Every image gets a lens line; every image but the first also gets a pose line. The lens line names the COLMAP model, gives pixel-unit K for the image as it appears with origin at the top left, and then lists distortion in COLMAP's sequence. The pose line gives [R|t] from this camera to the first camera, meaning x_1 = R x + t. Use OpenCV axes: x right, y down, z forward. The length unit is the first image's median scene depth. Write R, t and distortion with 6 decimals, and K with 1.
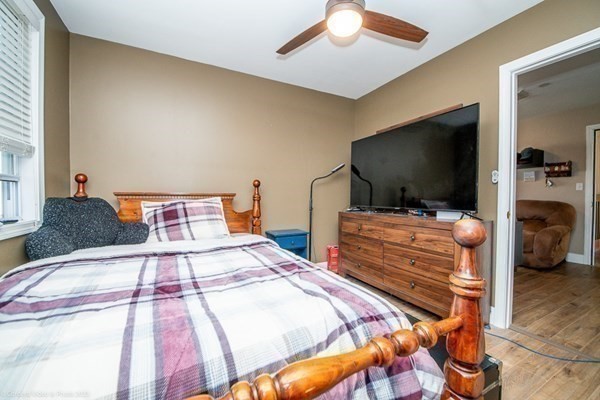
lens RADIAL K [[239.7, 0, 300.0], [0, 239.7, 200.0], [0, 0, 1]] dist [0.002294, -0.008874]
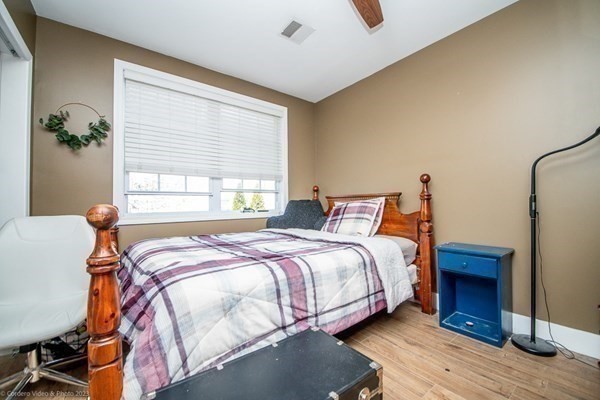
lens RADIAL K [[239.7, 0, 300.0], [0, 239.7, 200.0], [0, 0, 1]] dist [0.002294, -0.008874]
pose [[0.159279, -0.028296, -0.986828, 0.710264], [-0.004016, 0.999562, -0.029310, 0.036734], [0.987225, 0.008632, 0.159096, 0.612091]]
